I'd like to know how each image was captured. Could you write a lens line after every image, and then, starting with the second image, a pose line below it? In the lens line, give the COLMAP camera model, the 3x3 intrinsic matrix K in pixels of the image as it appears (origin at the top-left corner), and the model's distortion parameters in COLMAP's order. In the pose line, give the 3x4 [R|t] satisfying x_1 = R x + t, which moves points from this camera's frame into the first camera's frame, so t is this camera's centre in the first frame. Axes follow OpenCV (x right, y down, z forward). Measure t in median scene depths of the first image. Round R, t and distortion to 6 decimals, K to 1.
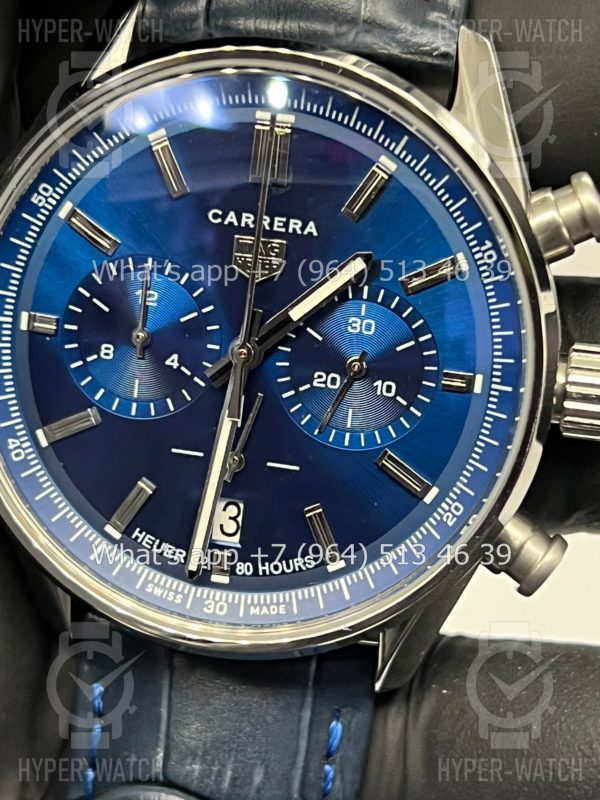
lens RADIAL K [[1885.1, 0, 300.0], [0, 1885.1, 400.0], [0, 0, 1]] dist [0.178586, -0.443064]
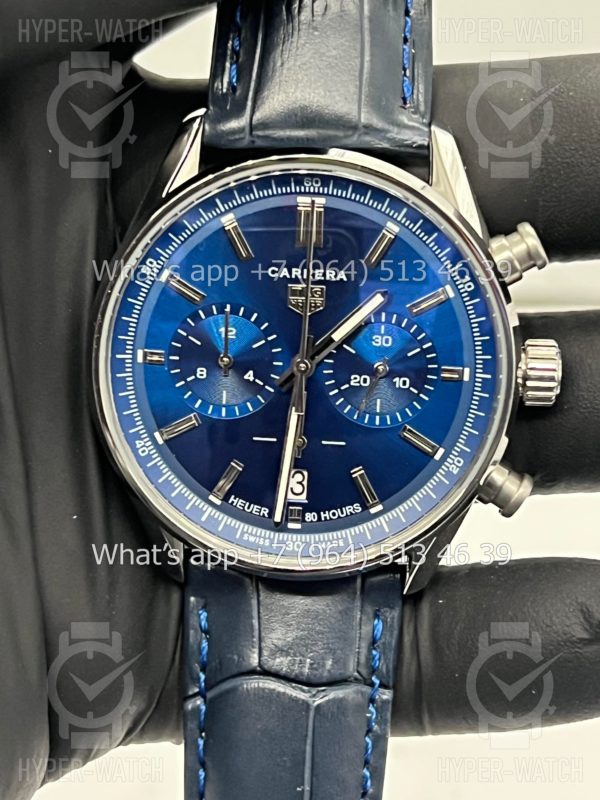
lens RADIAL K [[1824.4, 0, 300.0], [0, 1824.4, 400.0], [0, 0, 1]] dist [0.127826, 0.814455]
pose [[0.990575, -0.086588, 0.106132, -0.177615], [0.084092, 0.996071, 0.027777, -0.037659], [-0.108120, -0.018590, 0.993964, -0.365877]]
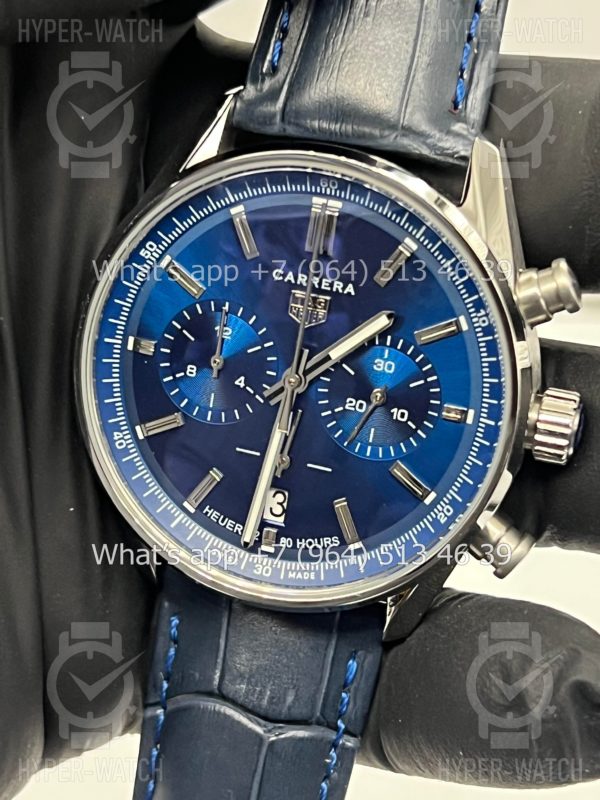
lens RADIAL K [[1824.4, 0, 300.0], [0, 1824.4, 400.0], [0, 0, 1]] dist [0.127826, 0.814455]
pose [[0.995026, 0.062294, -0.077740, 0.073182], [-0.056980, 0.996002, 0.068793, -0.097908], [0.081715, -0.064021, 0.994597, -0.256617]]
